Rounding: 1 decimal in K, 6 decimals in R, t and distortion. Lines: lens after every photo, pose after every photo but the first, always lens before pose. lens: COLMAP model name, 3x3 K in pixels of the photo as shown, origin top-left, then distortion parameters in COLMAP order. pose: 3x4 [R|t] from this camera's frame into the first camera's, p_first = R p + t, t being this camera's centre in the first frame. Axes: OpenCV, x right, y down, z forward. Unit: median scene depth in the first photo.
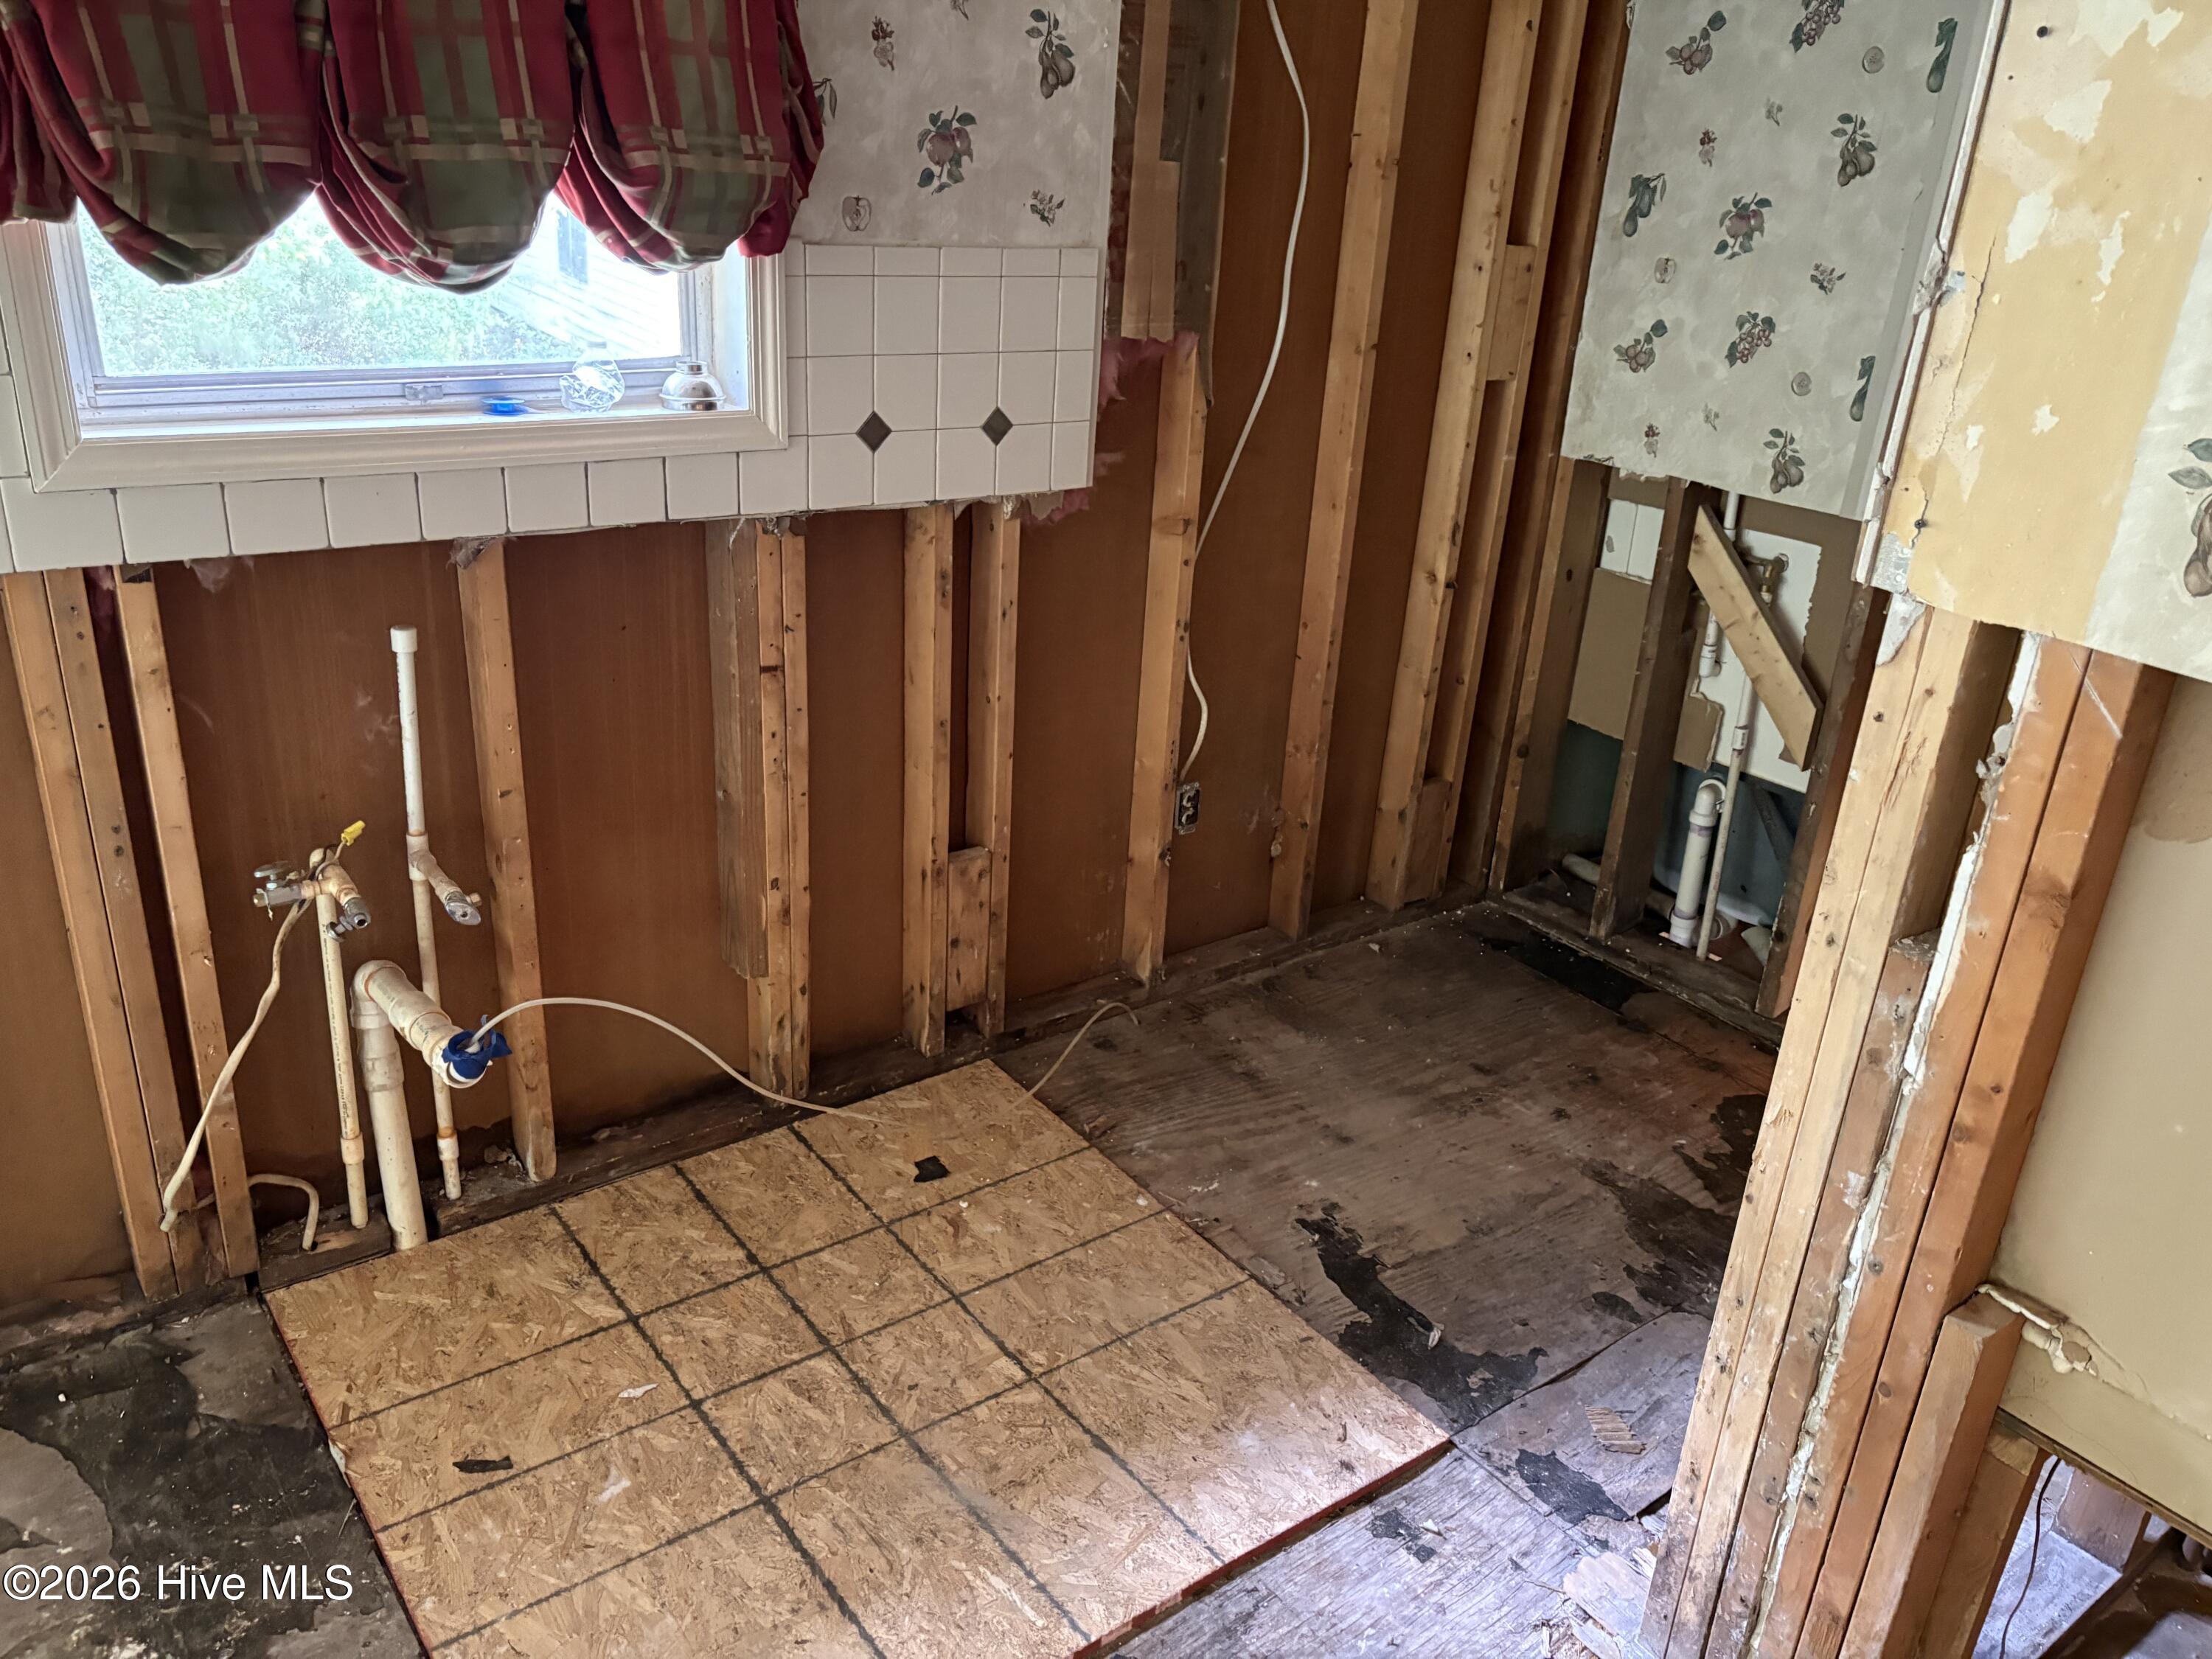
lens RADIAL K [[1679.2, 0, 1091.7], [0, 1679.2, 826.6], [0, 0, 1]] dist [0.052547, -0.051957]
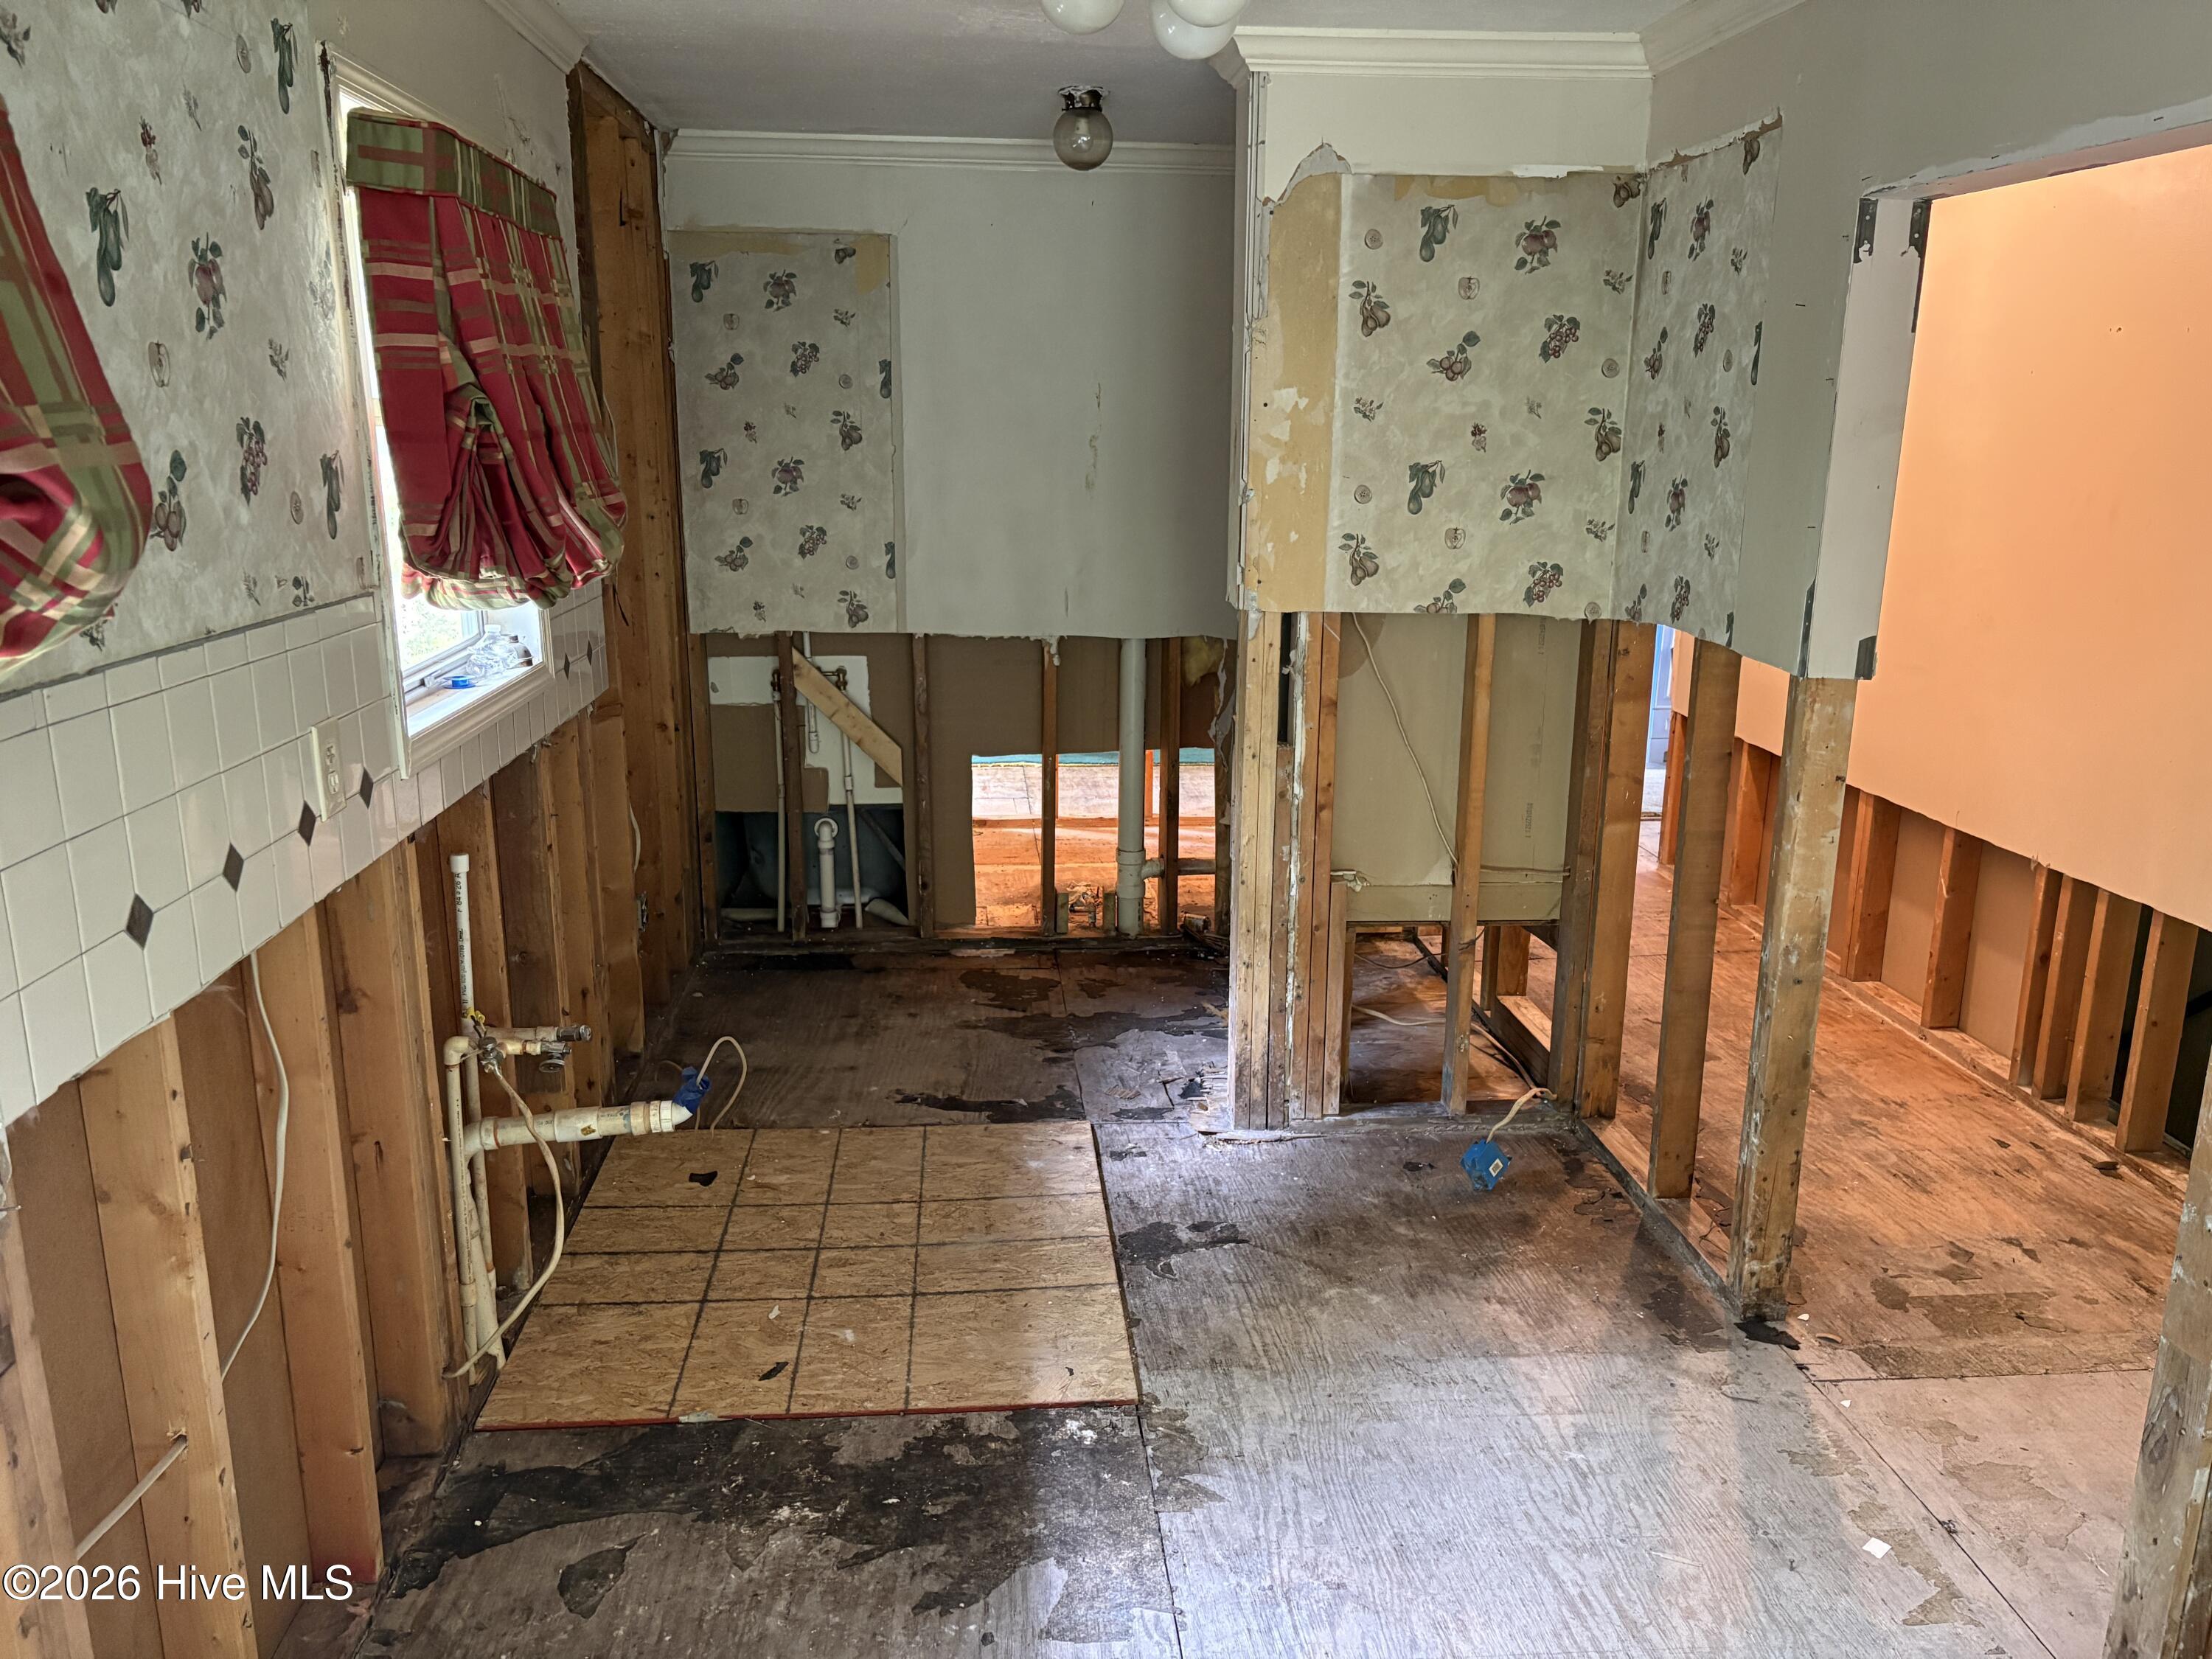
lens RADIAL K [[1679.2, 0, 1114.7], [0, 1679.2, 824.6], [0, 0, 1]] dist [0.052547, -0.051957]
pose [[0.537135, -0.254627, 0.804146, -0.852784], [0.347278, 0.935557, 0.064271, -0.033691], [-0.768690, 0.244740, 0.590946, -0.126507]]
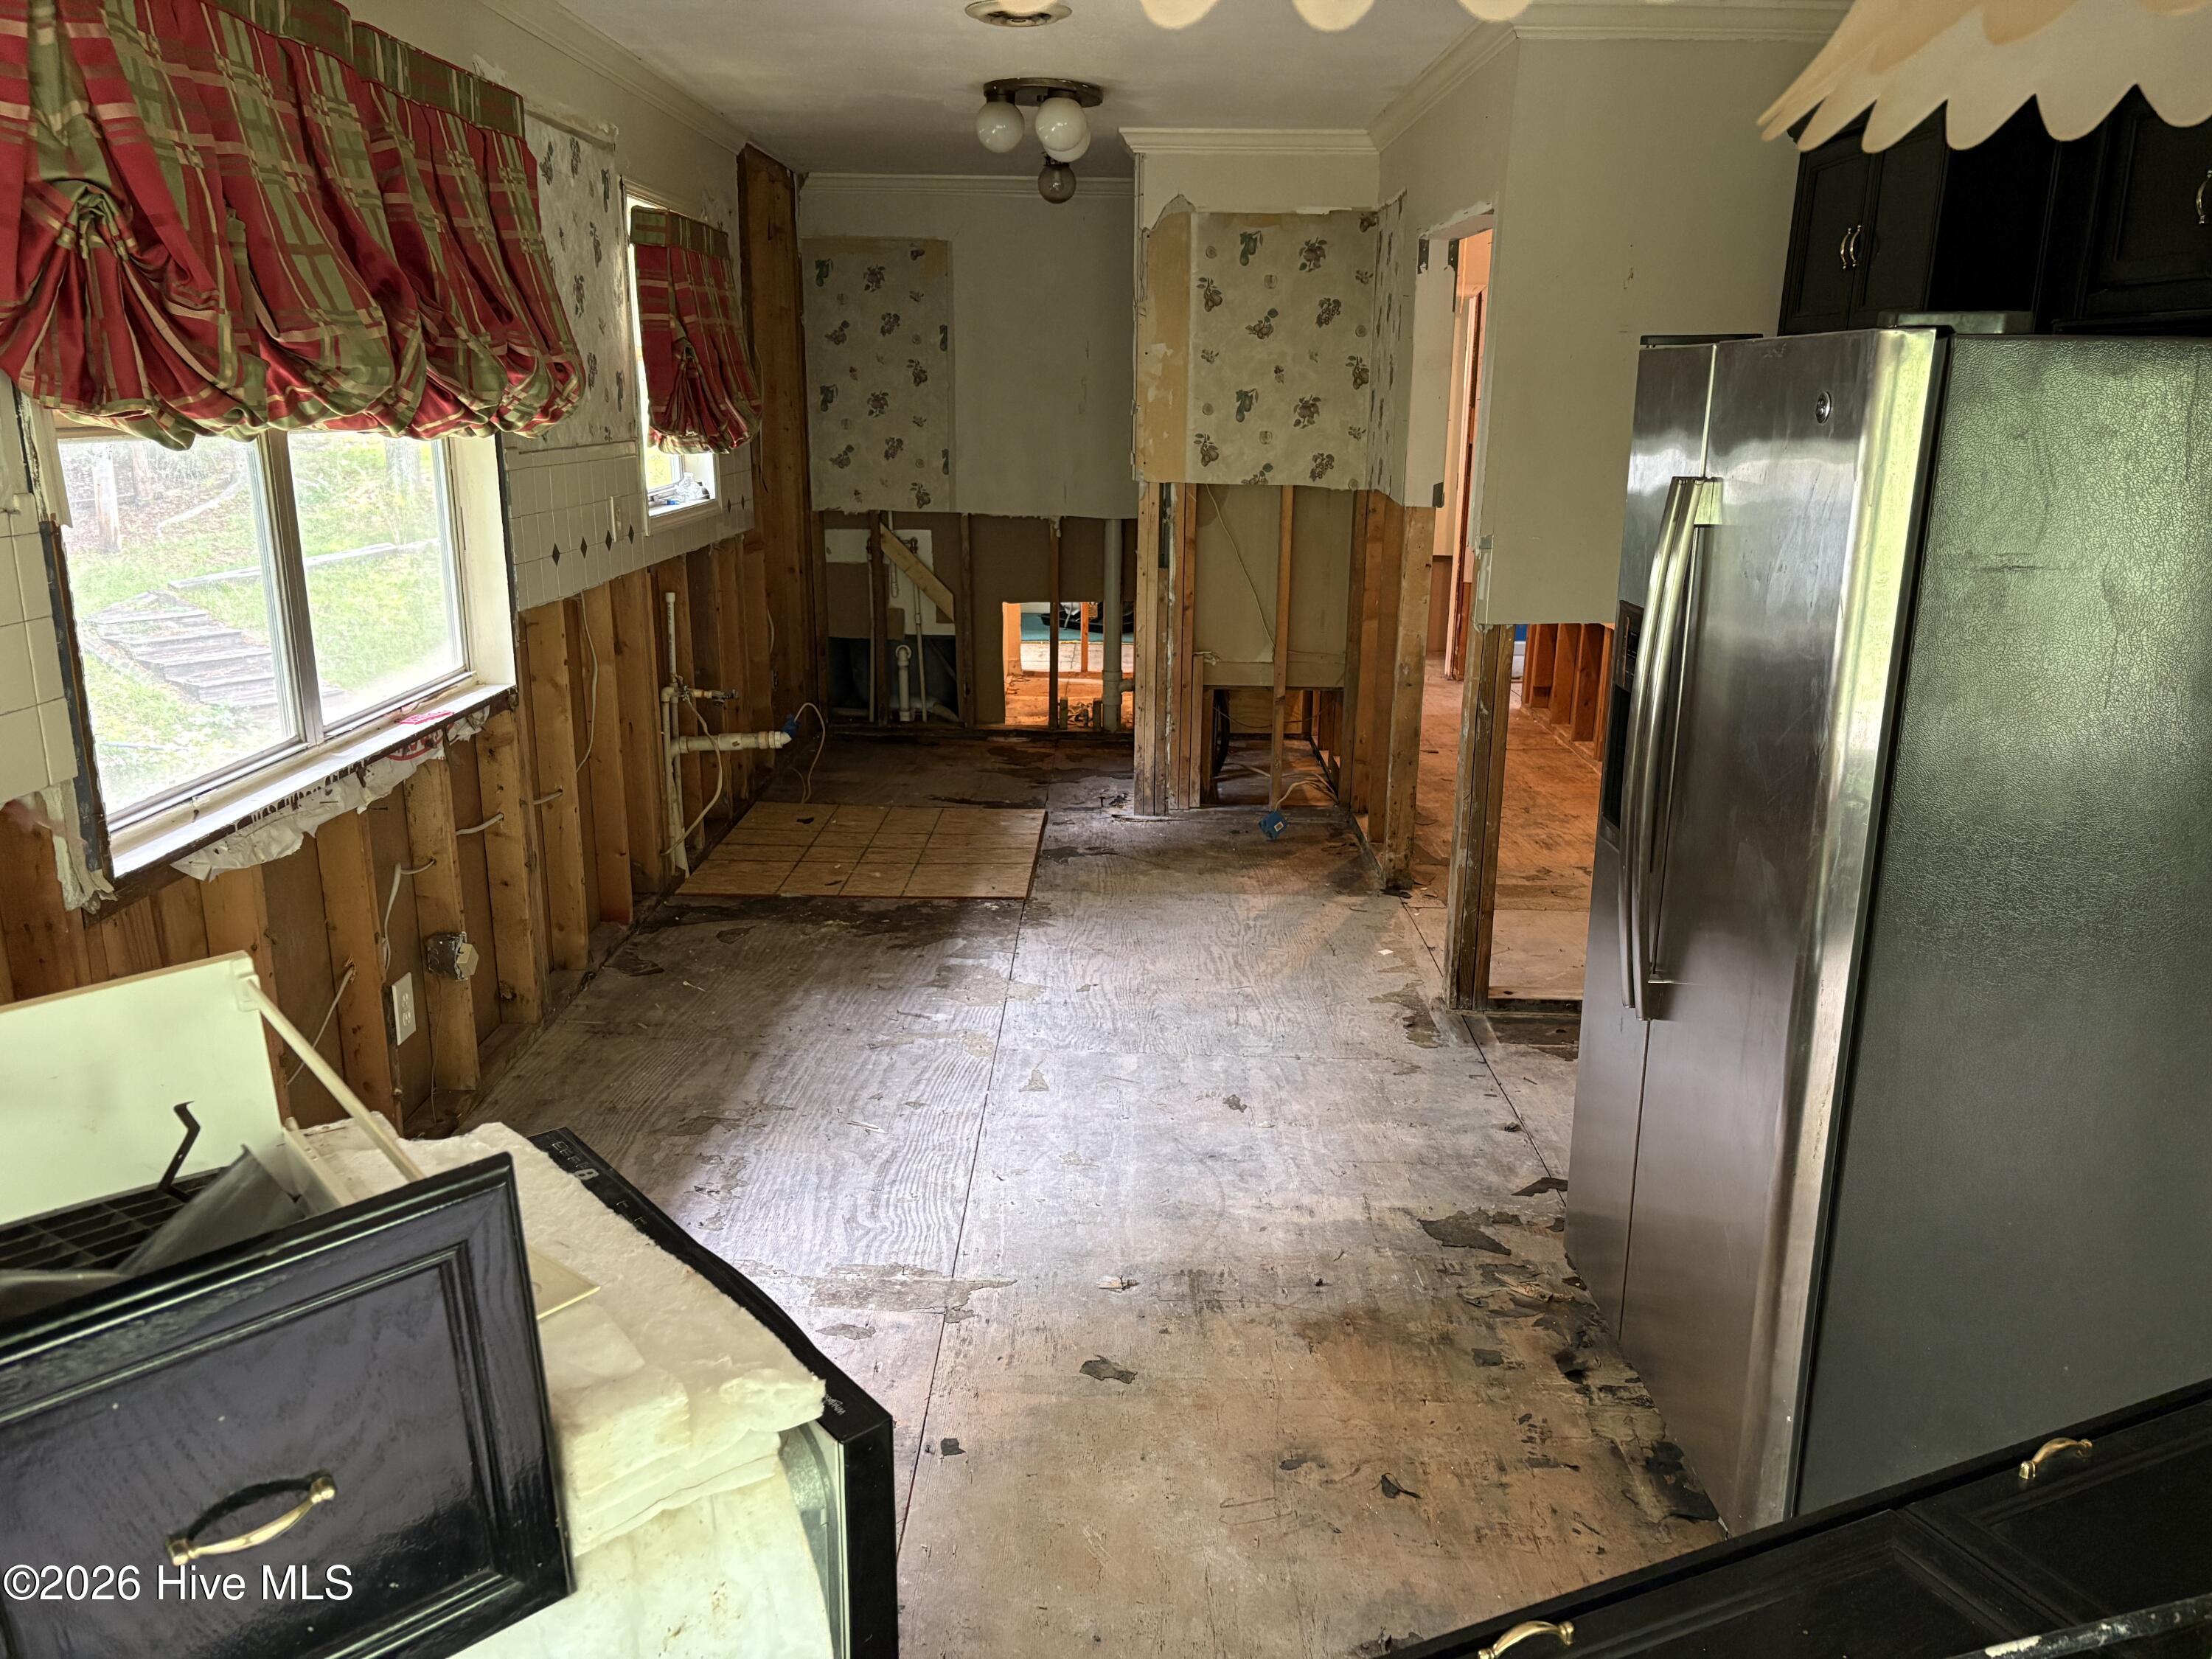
lens RADIAL K [[1679.2, 0, 1119.8], [0, 1679.2, 833.2], [0, 0, 1]] dist [0.052547, -0.051957]
pose [[0.612503, -0.258622, 0.746964, -1.387107], [0.327899, 0.942955, 0.057606, 0.204494], [-0.719251, 0.209644, 0.662364, -0.734045]]
